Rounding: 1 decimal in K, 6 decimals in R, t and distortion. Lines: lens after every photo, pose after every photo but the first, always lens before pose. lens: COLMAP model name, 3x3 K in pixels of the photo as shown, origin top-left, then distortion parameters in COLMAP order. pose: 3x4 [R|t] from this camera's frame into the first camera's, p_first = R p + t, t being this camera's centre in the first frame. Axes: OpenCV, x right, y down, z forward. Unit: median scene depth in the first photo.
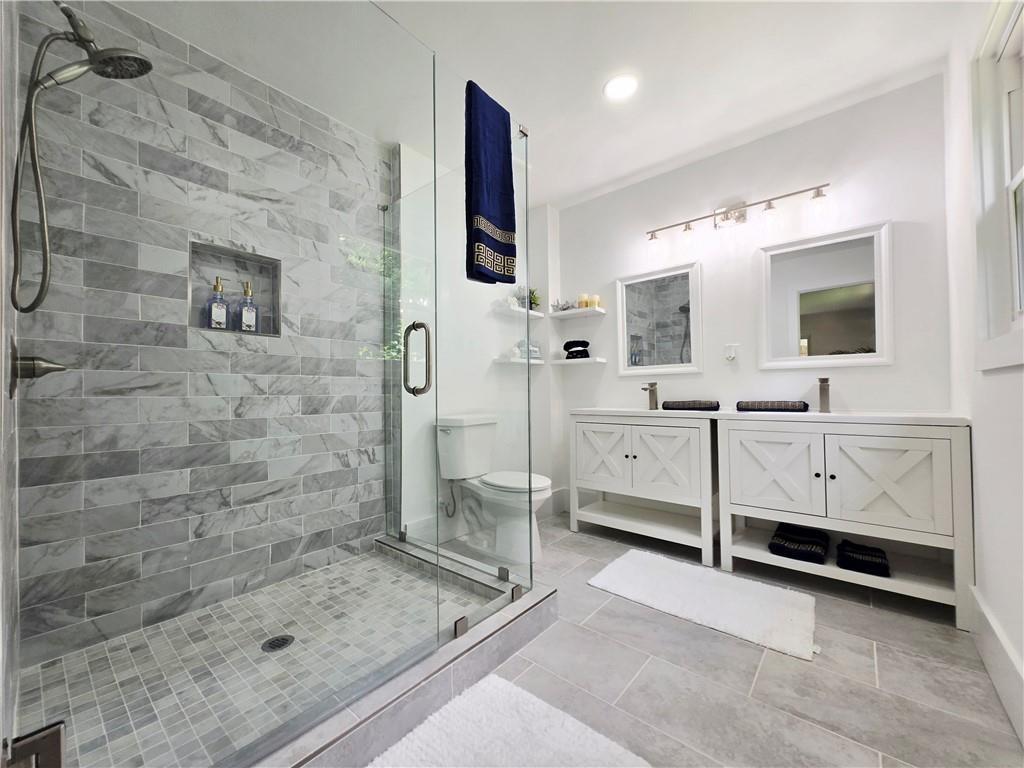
lens RADIAL K [[404.8, 0, 504.7], [0, 404.8, 387.0], [0, 0, 1]] dist [0.004877, -0.000893]
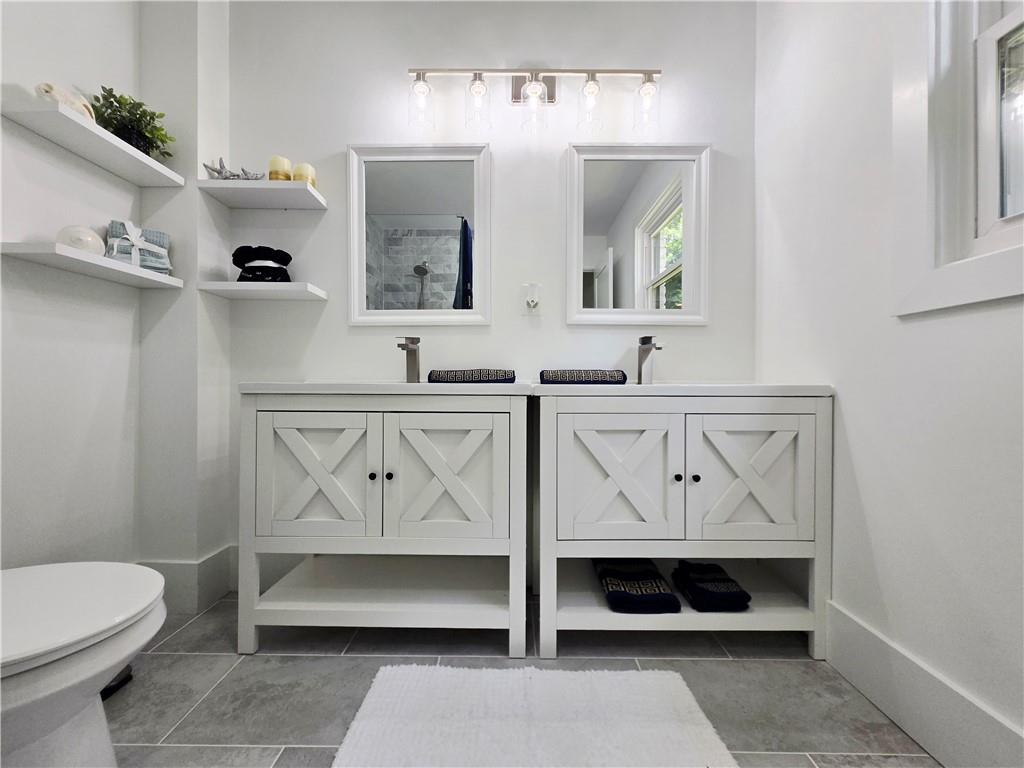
lens RADIAL K [[404.8, 0, 505.2], [0, 404.8, 380.7], [0, 0, 1]] dist [0.004877, -0.000893]
pose [[0.768297, 0.014246, 0.639936, 0.109743], [-0.021481, 0.999763, 0.003534, 0.050737], [-0.639734, -0.016461, 0.768420, 0.526769]]
